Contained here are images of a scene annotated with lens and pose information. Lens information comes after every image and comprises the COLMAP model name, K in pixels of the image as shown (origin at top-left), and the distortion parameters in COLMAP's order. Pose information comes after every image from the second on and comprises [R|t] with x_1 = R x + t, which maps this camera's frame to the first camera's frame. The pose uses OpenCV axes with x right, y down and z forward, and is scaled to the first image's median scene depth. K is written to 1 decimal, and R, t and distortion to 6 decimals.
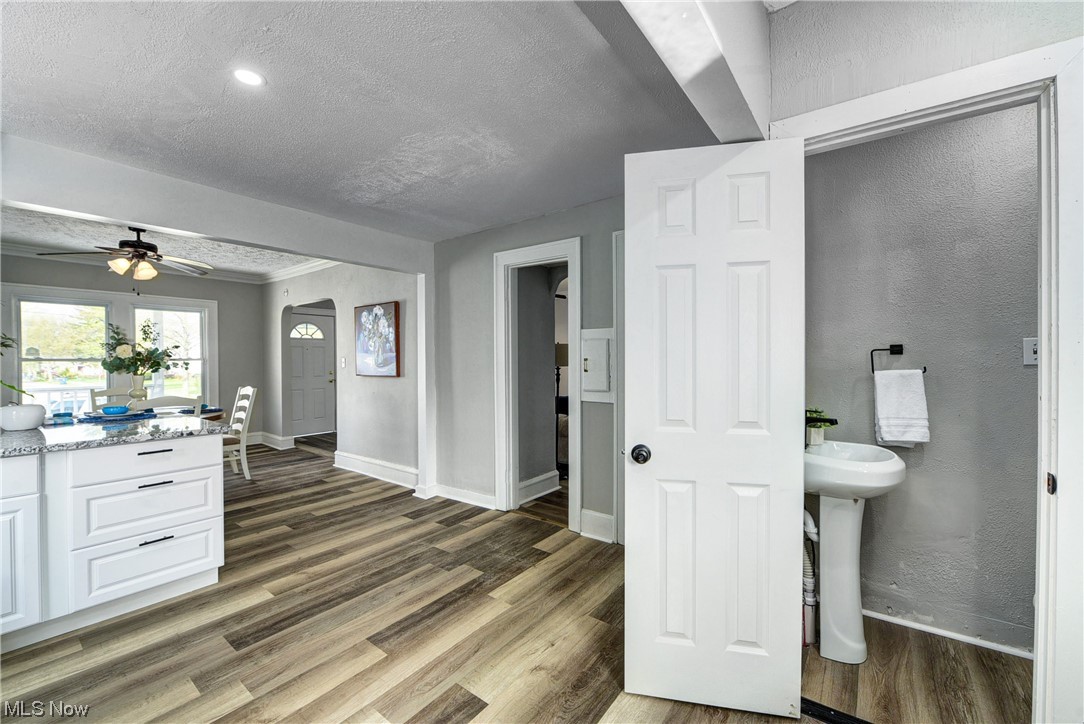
lens RADIAL K [[434.2, 0, 542.5], [0, 434.2, 364.3], [0, 0, 1]] dist [0.000904, 0.000025]
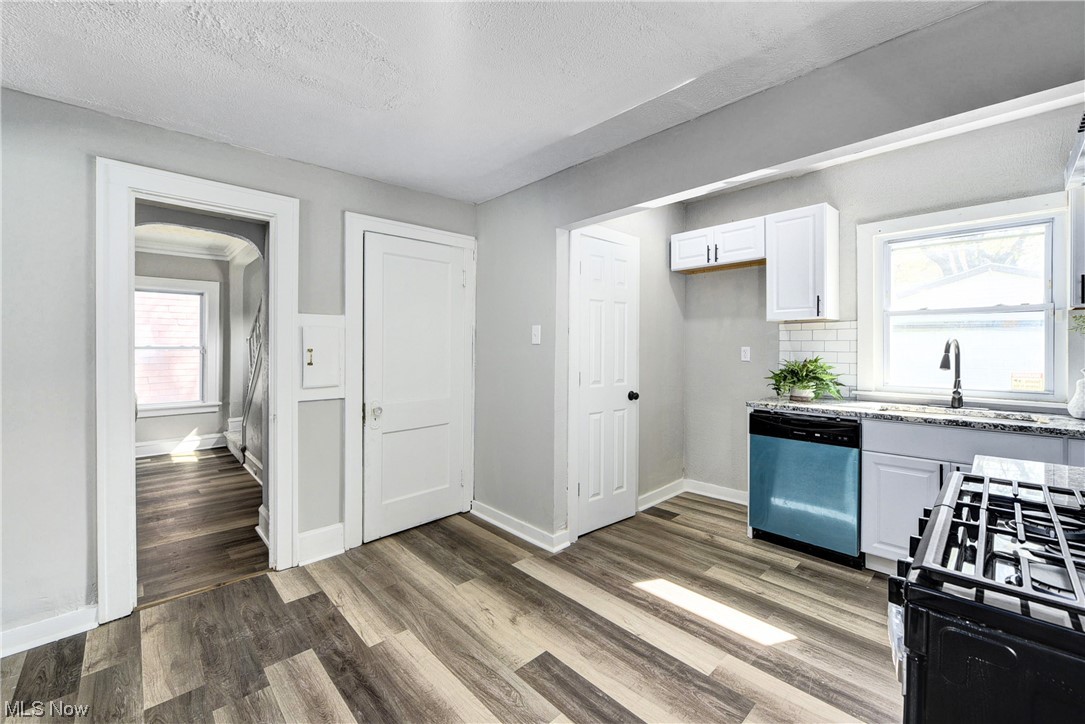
lens RADIAL K [[434.6, 0, 542.8], [0, 434.6, 355.6], [0, 0, 1]] dist [0.000904, 0.000025]
pose [[0.155804, -0.000280, 0.987788, -0.722252], [0.006628, 0.999978, -0.000762, 0.002546], [-0.987766, 0.006666, 0.155802, 0.472946]]
